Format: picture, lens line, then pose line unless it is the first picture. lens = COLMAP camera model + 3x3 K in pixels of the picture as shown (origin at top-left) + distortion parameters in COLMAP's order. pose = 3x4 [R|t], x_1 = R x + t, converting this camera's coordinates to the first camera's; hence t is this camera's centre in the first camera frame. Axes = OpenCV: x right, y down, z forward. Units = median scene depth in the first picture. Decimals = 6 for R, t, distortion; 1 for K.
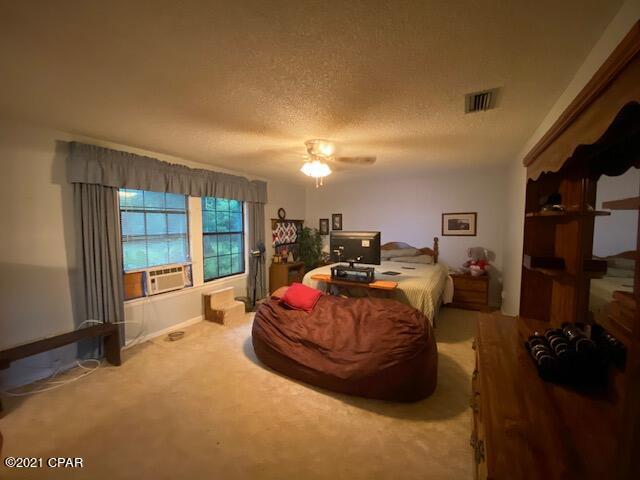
lens RADIAL K [[259.4, 0, 320.0], [0, 259.4, 240.0], [0, 0, 1]] dist [0.049334, -0.037034]
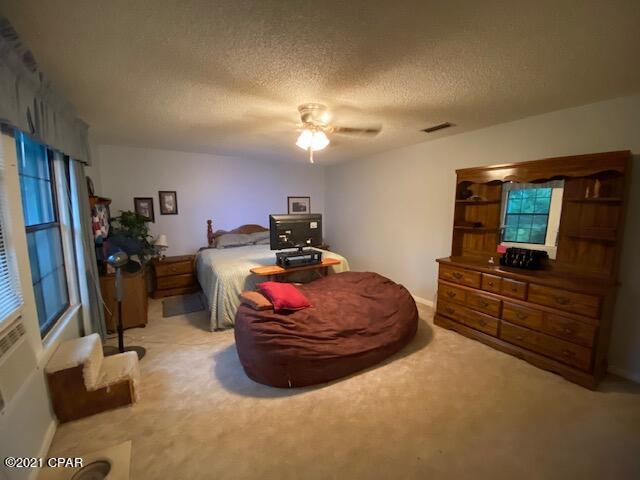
lens RADIAL K [[259.4, 0, 320.0], [0, 259.4, 240.0], [0, 0, 1]] dist [0.049334, -0.037034]
pose [[0.482658, -0.110265, 0.868840, -0.667046], [0.053356, 0.993902, 0.096497, -0.025285], [-0.874182, -0.000217, 0.485598, 0.480351]]
